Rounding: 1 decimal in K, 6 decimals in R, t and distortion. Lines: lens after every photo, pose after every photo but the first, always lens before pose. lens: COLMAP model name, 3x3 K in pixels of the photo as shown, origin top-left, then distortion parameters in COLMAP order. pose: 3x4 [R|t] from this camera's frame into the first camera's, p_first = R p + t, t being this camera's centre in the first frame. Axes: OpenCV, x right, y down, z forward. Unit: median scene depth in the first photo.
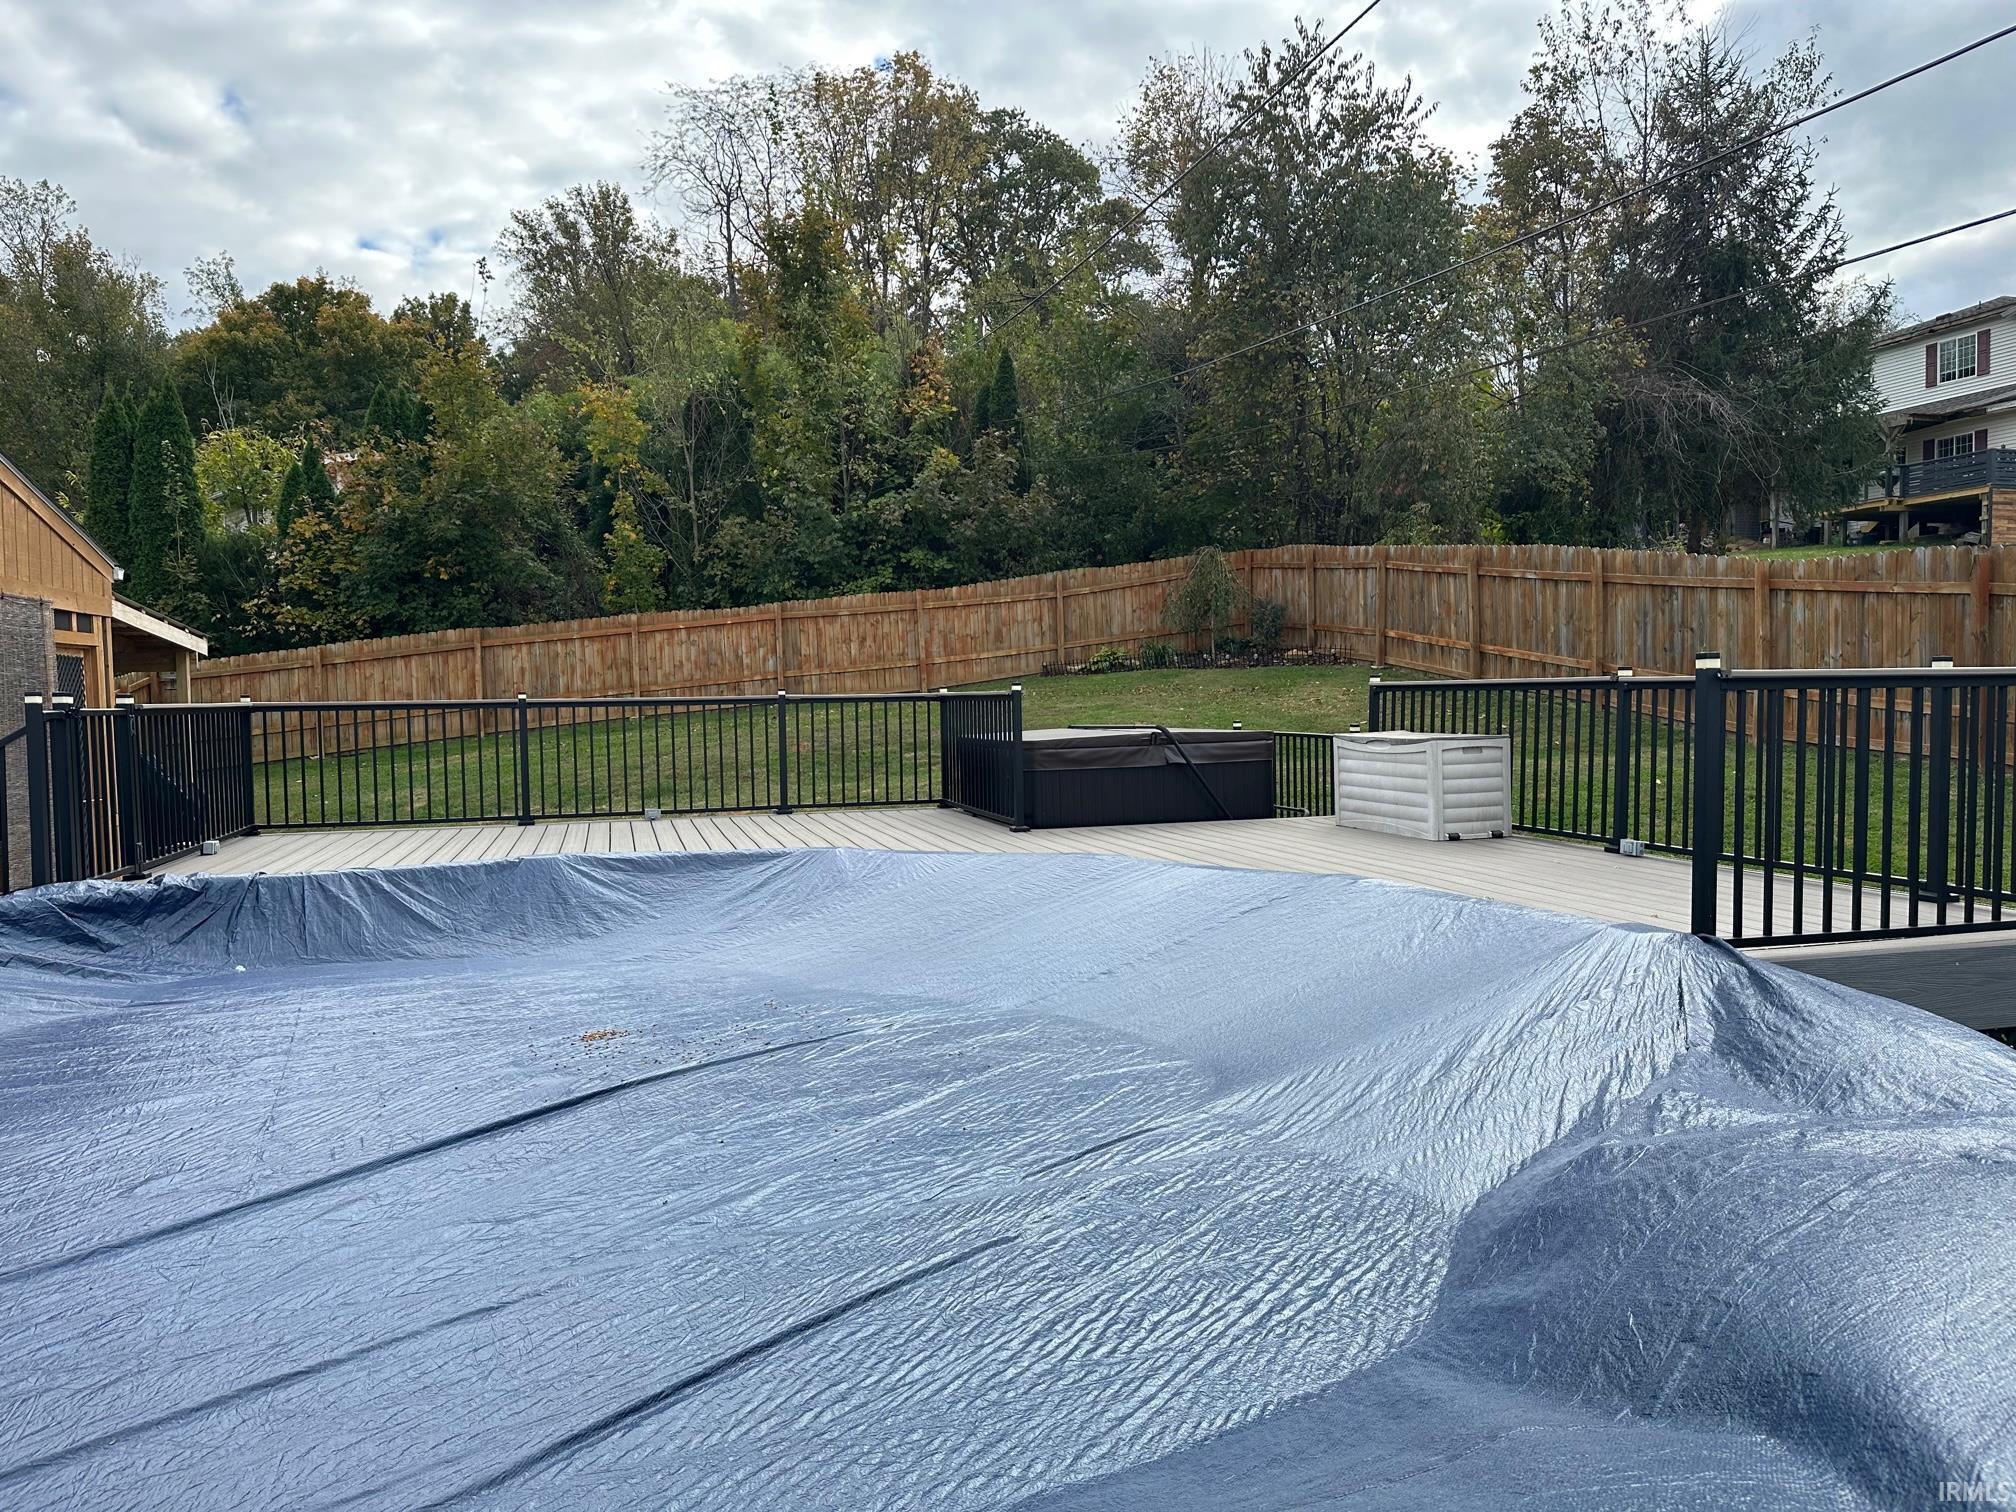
lens RADIAL K [[1297.9, 0, 1007.1], [0, 1297.9, 824.2], [0, 0, 1]] dist [-0.000907, -0.018367]
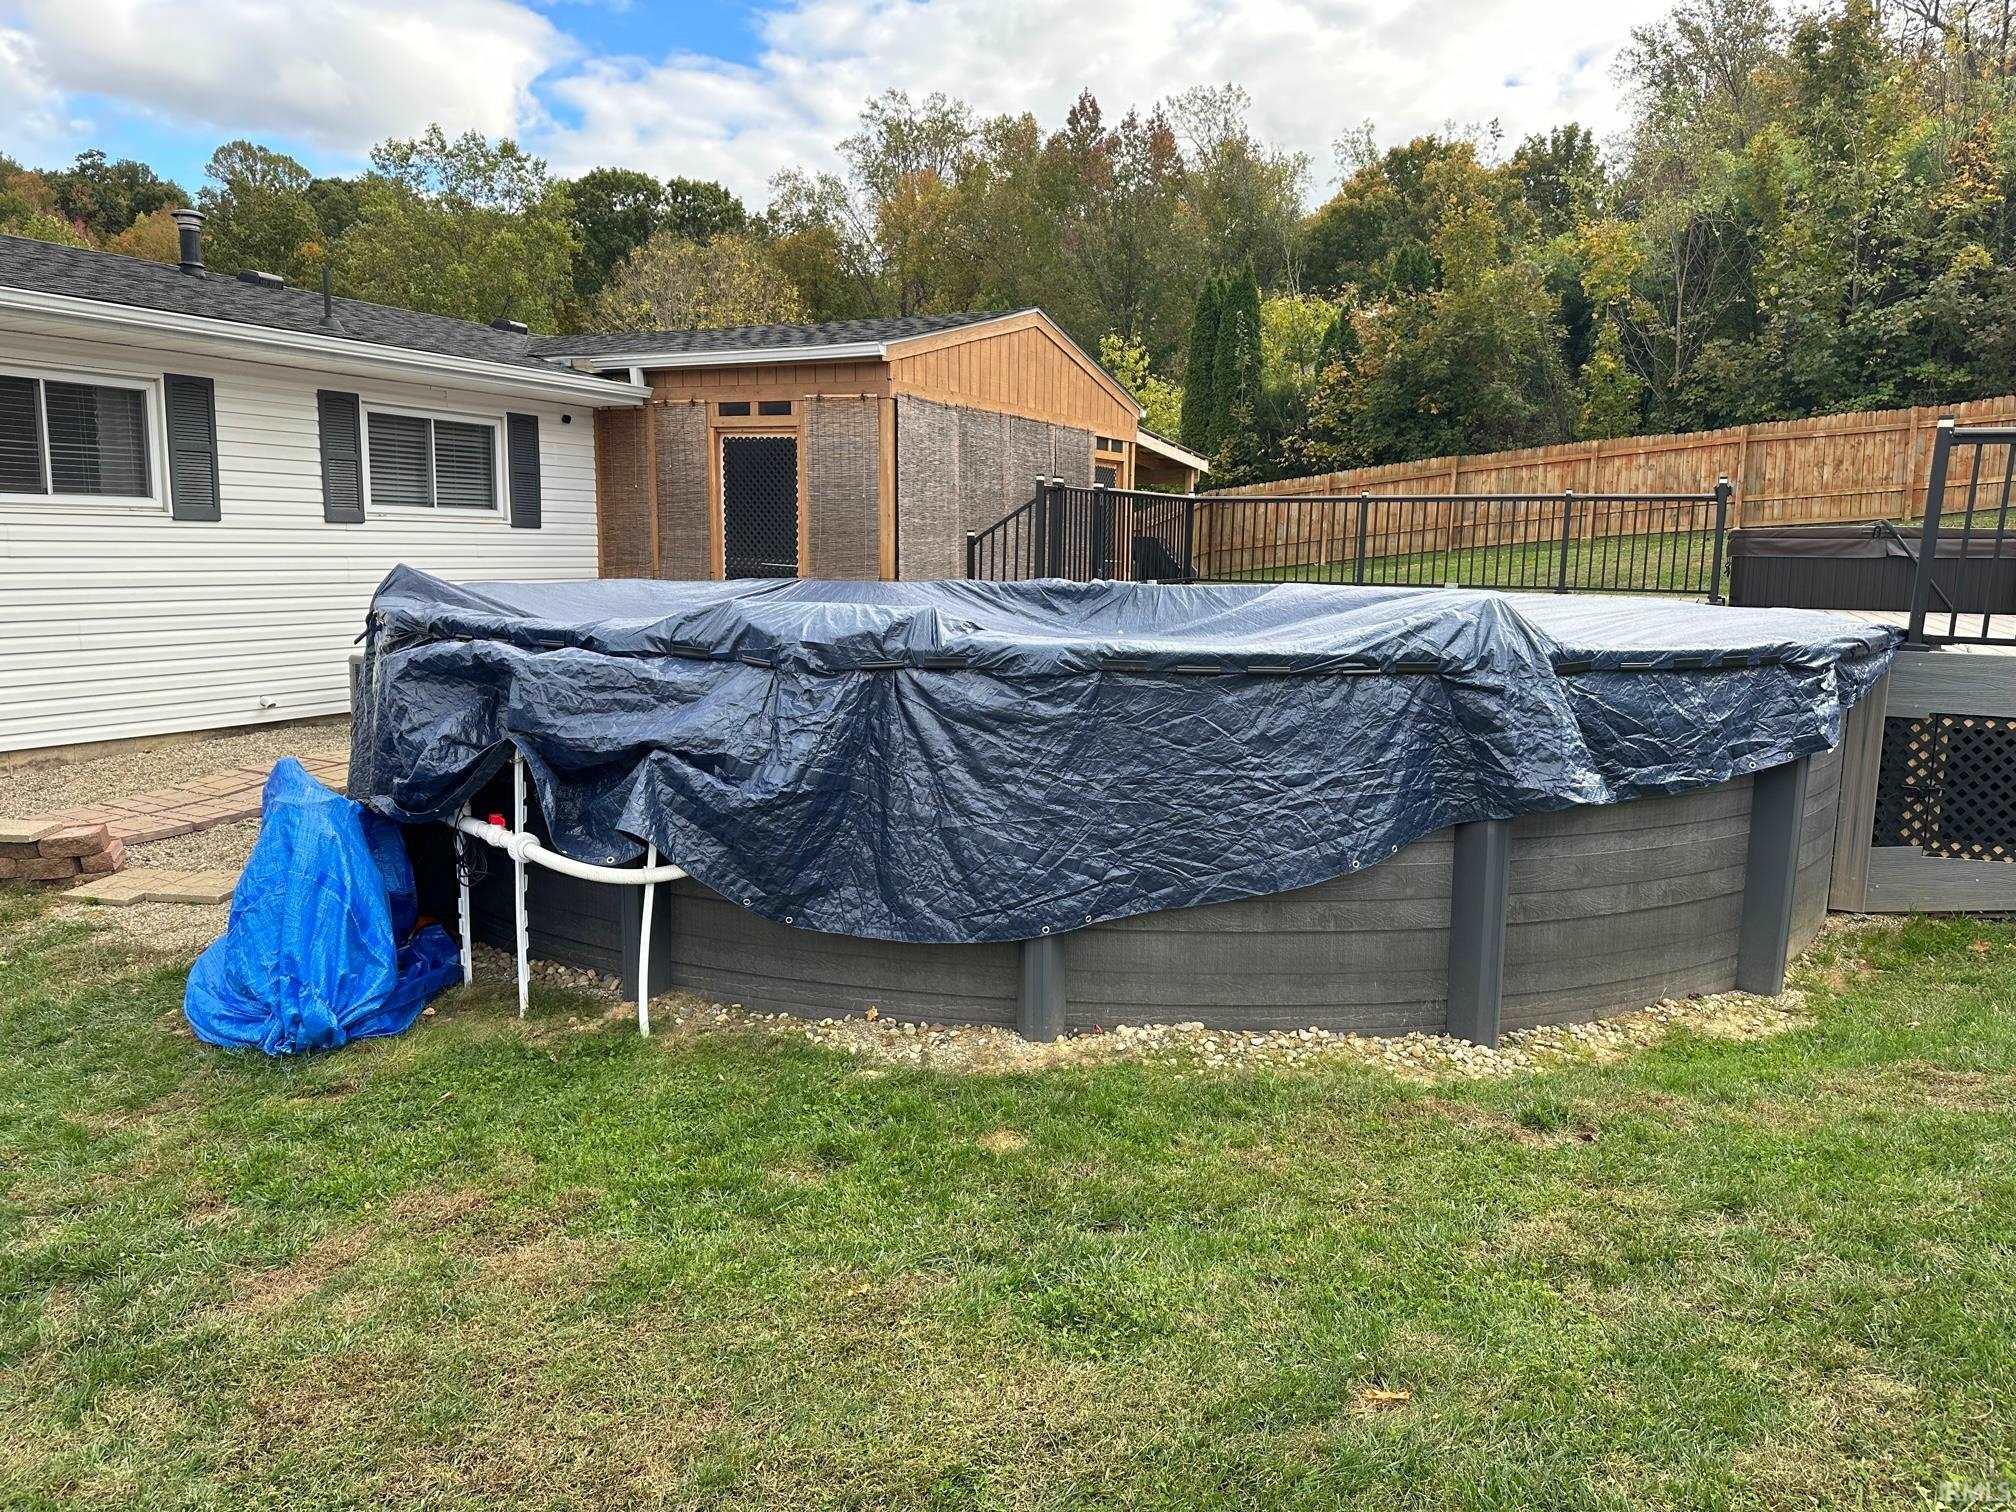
lens RADIAL K [[1407.4, 0, 1007.4], [0, 1407.4, 756.0], [0, 0, 1]] dist [-0.106622, 0.048867]
pose [[0.713732, 0.116057, -0.690737, 0.155334], [-0.080520, 0.993234, 0.083681, 0.033005], [0.695775, -0.004107, 0.718248, -0.115335]]
